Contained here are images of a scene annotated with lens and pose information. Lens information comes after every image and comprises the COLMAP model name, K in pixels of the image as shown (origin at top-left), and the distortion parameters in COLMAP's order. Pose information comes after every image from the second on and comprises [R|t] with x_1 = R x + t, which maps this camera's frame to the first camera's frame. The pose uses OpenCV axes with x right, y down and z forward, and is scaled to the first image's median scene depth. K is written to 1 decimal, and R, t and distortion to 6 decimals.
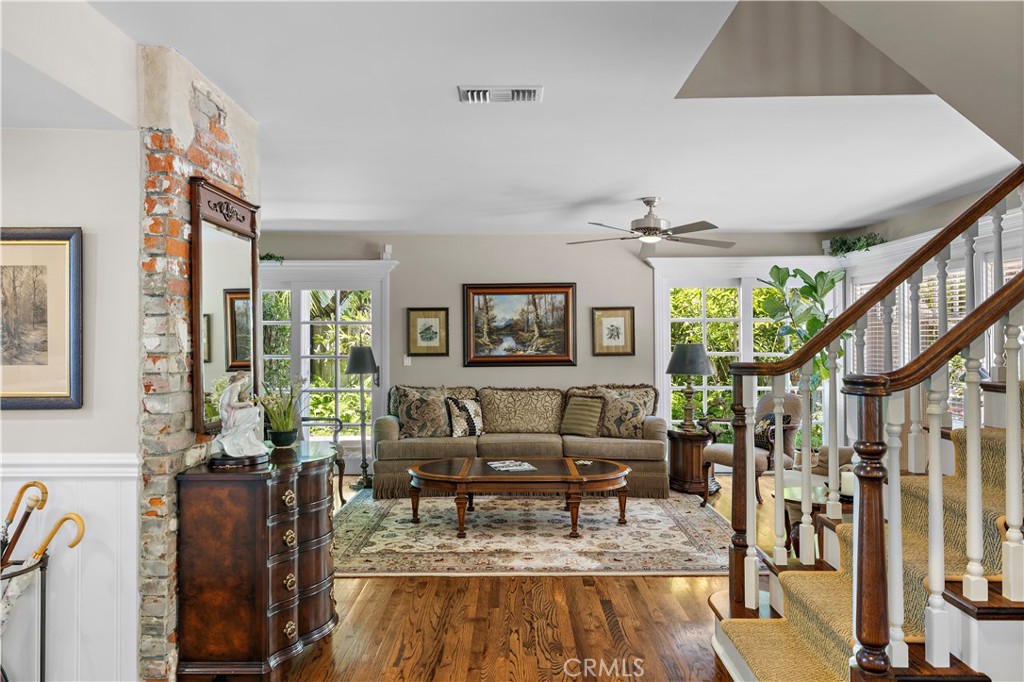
lens RADIAL K [[715.1, 0, 515.8], [0, 715.1, 336.6], [0, 0, 1]] dist [0.007046, -0.001090]
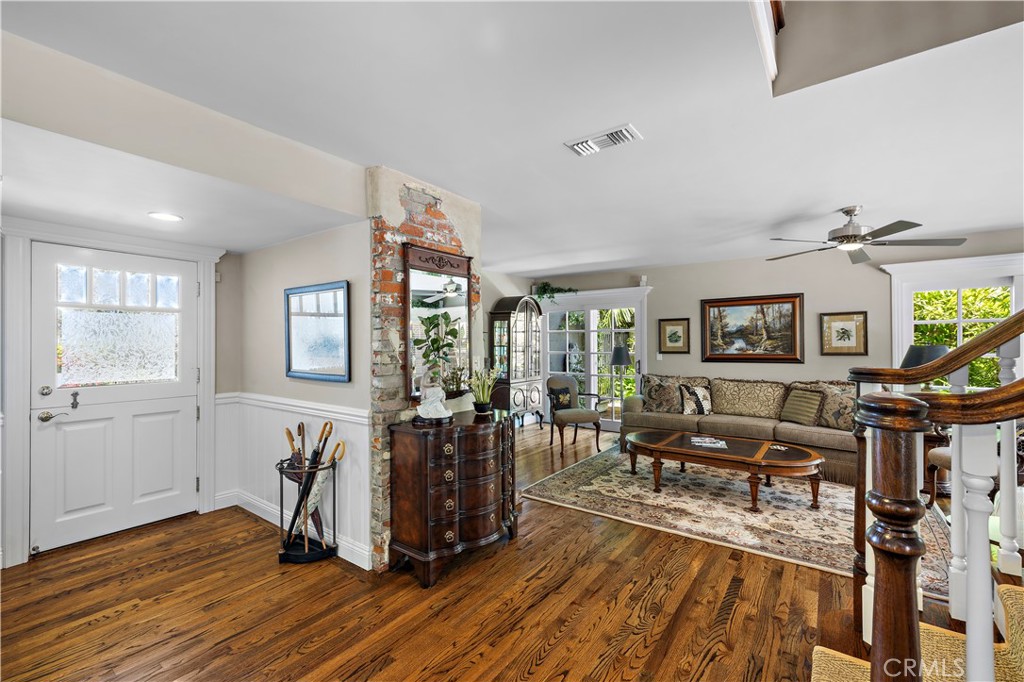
lens RADIAL K [[439.9, 0, 505.6], [0, 439.9, 345.1], [0, 0, 1]] dist [0.004128, -0.000818]
pose [[0.804084, 0.001334, -0.594514, 0.168570], [0.006342, 0.999921, 0.010821, -0.000584], [0.594481, -0.012471, 0.804013, 0.171660]]
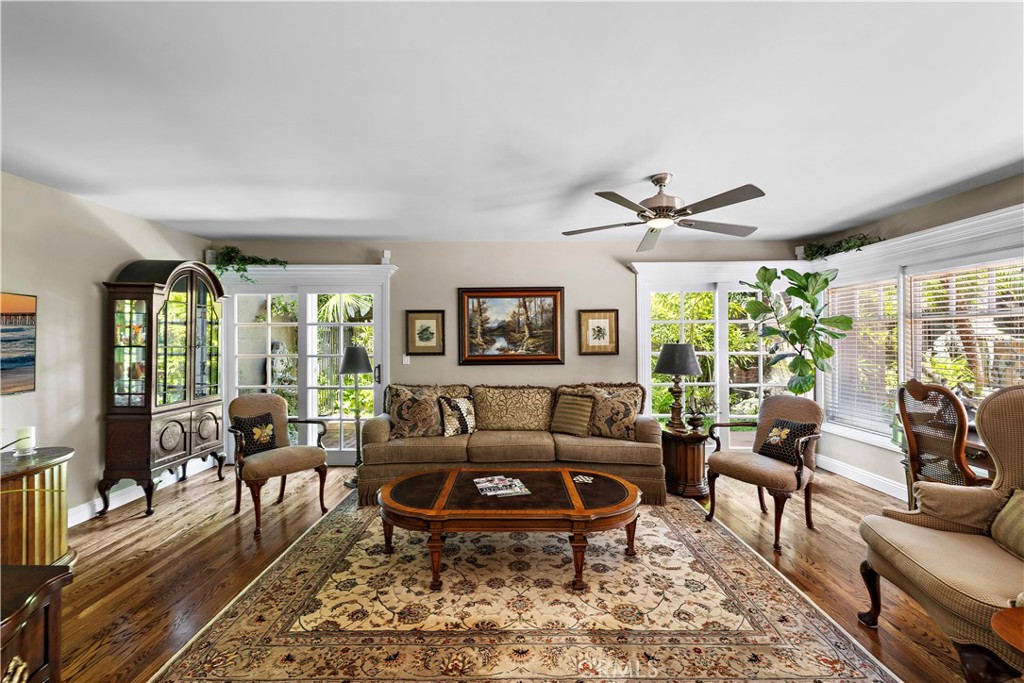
lens RADIAL K [[439.9, 0, 514.0], [0, 439.9, 339.9], [0, 0, 1]] dist [0.004128, -0.000818]
pose [[0.999966, -0.000041, 0.008239, 0.005756], [0.000027, 0.999999, 0.001684, 0.004486], [-0.008239, -0.001684, 0.999965, 0.475877]]
